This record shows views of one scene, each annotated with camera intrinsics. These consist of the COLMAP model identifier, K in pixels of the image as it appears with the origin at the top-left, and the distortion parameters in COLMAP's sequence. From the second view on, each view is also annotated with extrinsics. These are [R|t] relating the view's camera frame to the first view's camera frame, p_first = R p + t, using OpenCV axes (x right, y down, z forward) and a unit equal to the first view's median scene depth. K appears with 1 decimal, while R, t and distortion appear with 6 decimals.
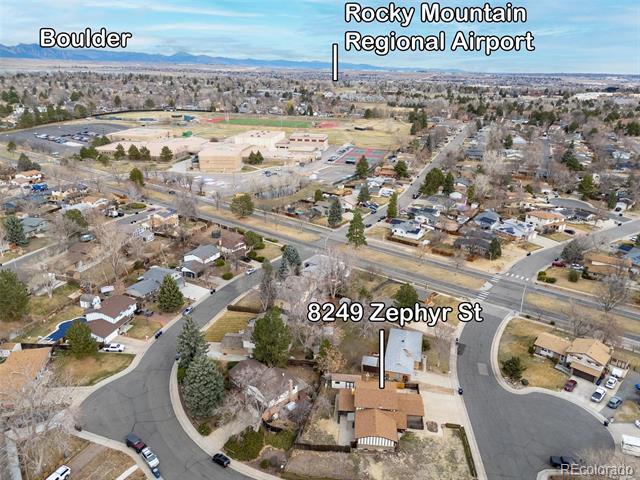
lens RADIAL K [[464.1, 0, 320.0], [0, 464.1, 240.0], [0, 0, 1]] dist [0.090320, -0.089279]
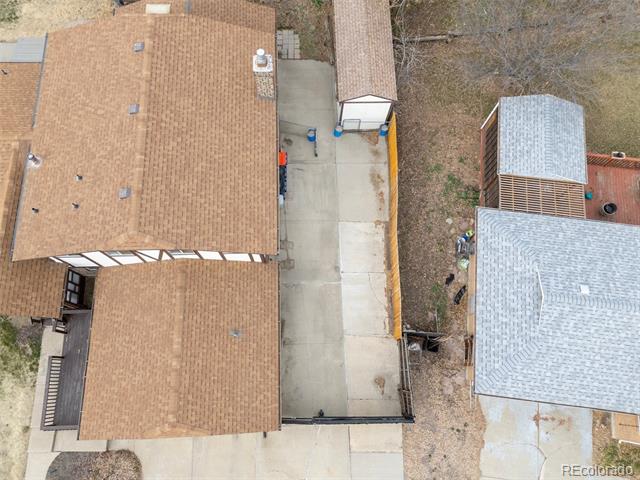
lens RADIAL K [[464.1, 0, 320.0], [0, 464.1, 240.0], [0, 0, 1]] dist [0.090320, -0.089279]
pose [[0.121786, 0.946121, -0.300038, 0.187688], [-0.365212, 0.323796, 0.872798, 0.154213], [0.922924, 0.003283, 0.384968, 0.882548]]
